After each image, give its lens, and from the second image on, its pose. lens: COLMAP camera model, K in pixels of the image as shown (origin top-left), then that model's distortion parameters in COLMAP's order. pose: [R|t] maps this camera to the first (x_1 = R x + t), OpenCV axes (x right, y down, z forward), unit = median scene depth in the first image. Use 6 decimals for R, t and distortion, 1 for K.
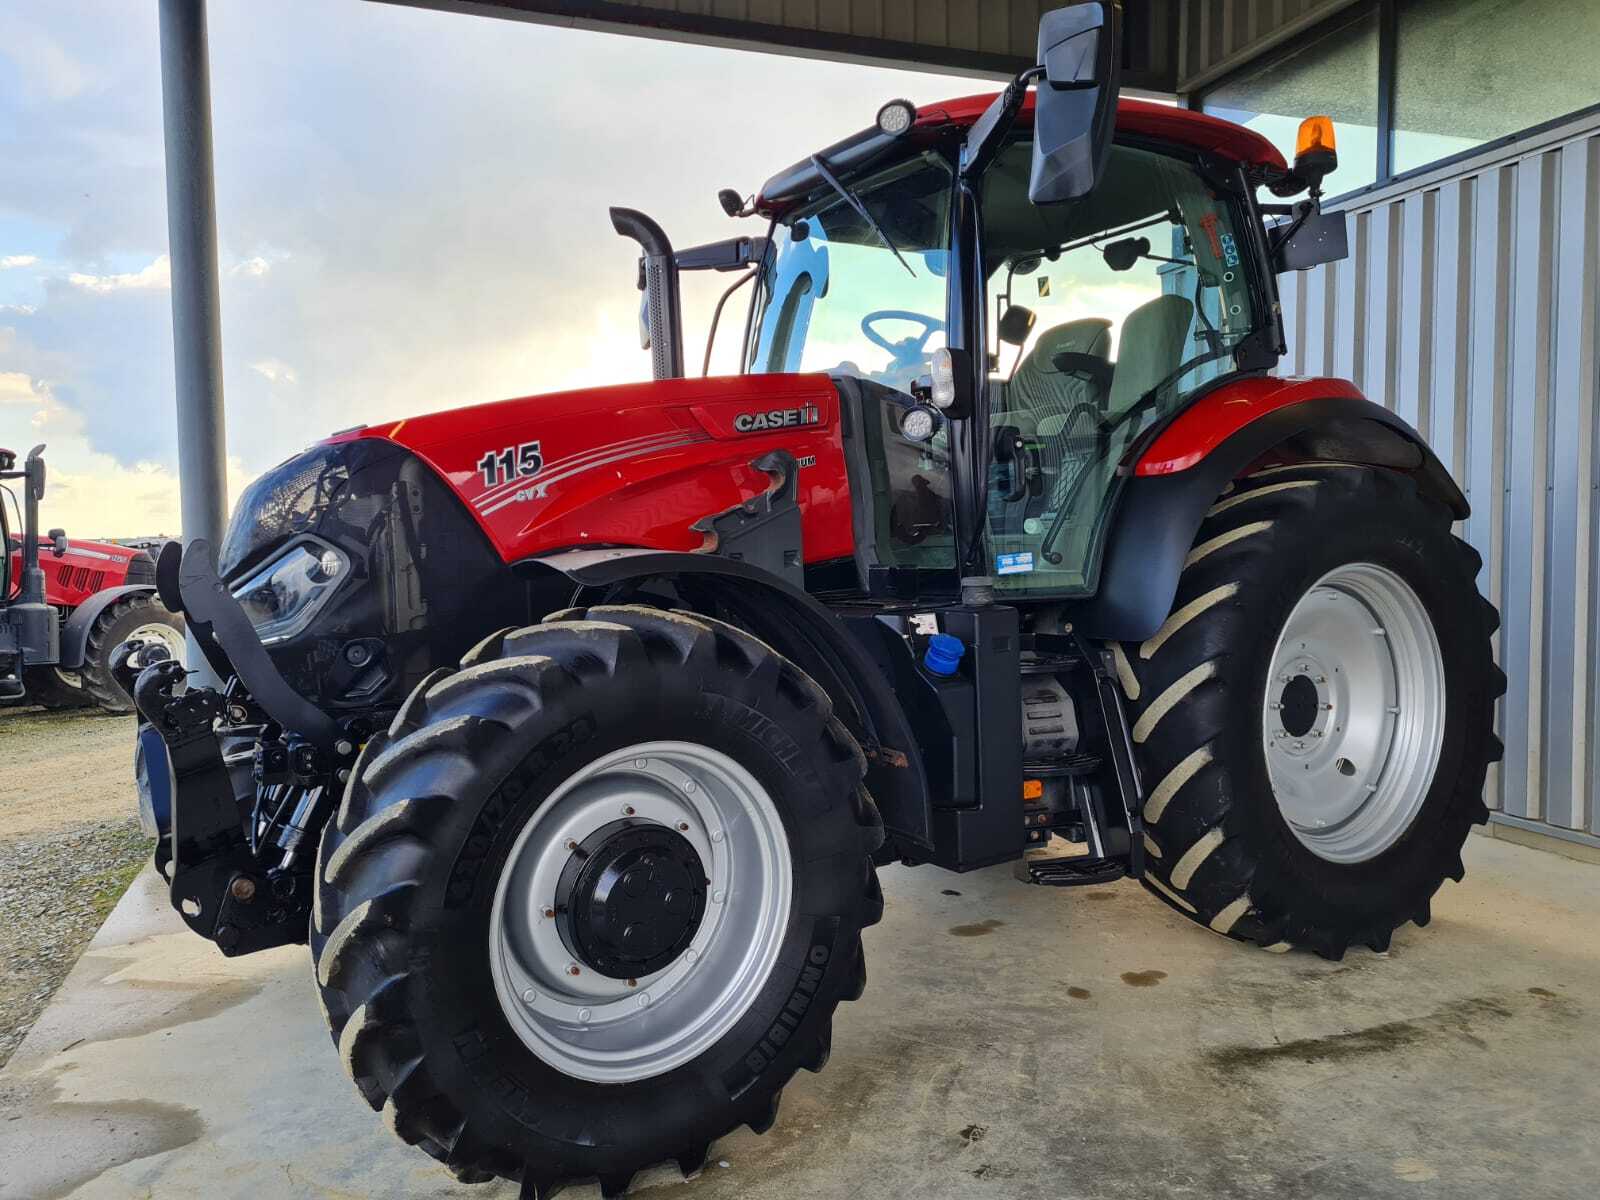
lens RADIAL K [[1211.2, 0, 800.0], [0, 1211.2, 600.0], [0, 0, 1]] dist [0.072513, -0.068278]
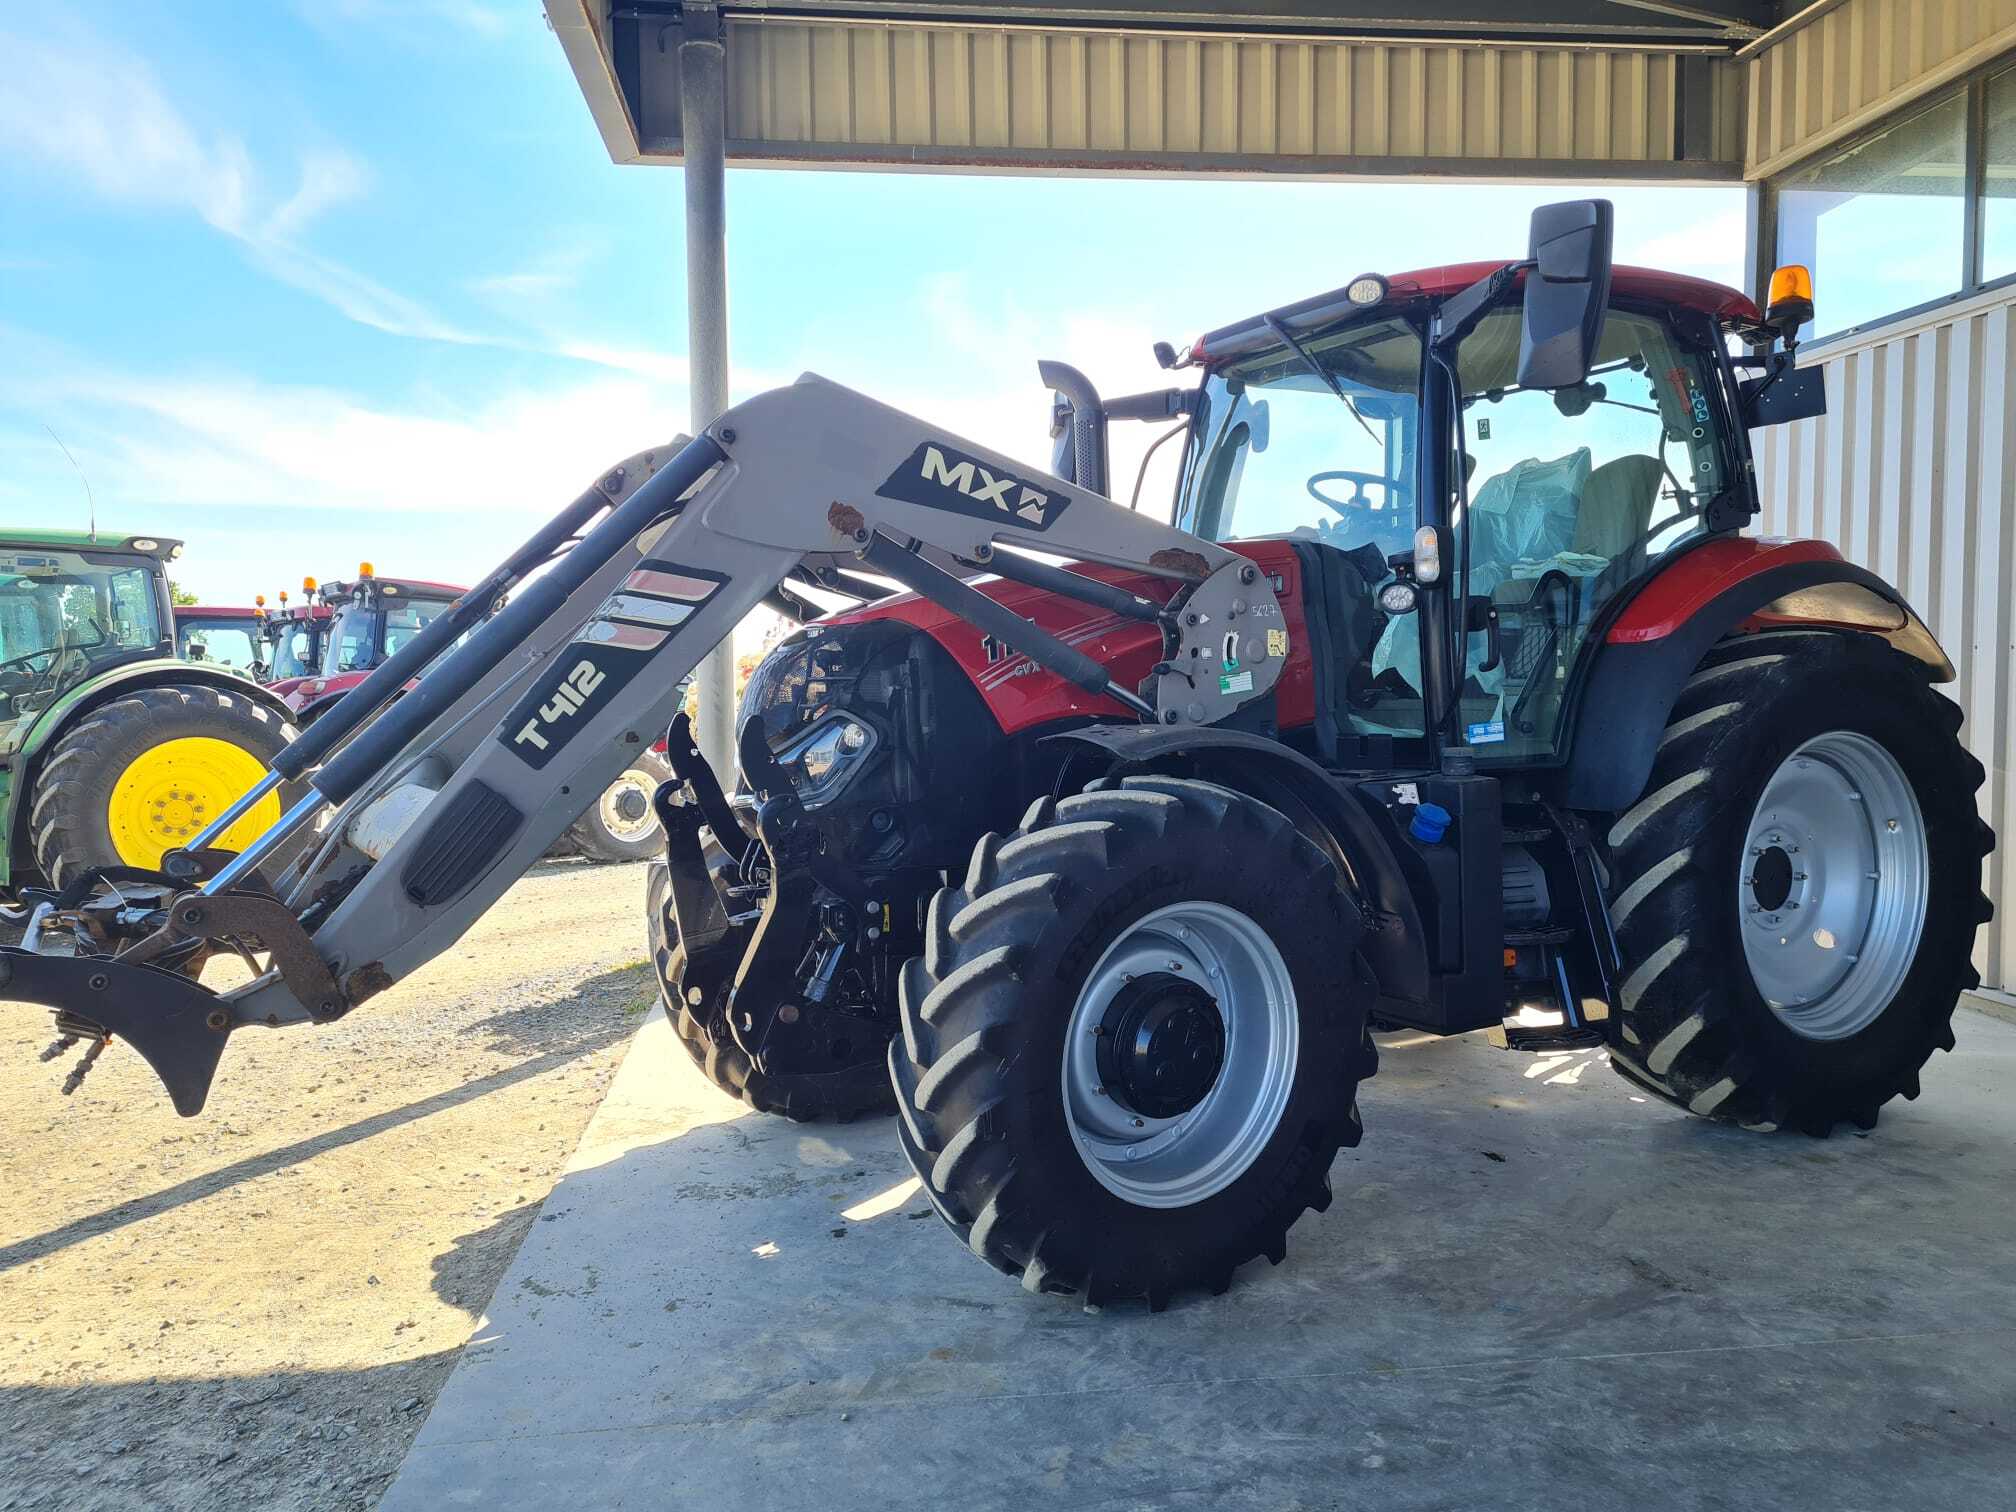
lens RADIAL K [[1526.1, 0, 1008.0], [0, 1526.1, 756.0], [0, 0, 1]] dist [0.072513, -0.068278]
pose [[0.998840, 0.000976, -0.048134, -0.154200], [-0.000827, 0.999995, 0.003126, -0.014496], [0.048137, -0.003083, 0.998836, -0.279880]]
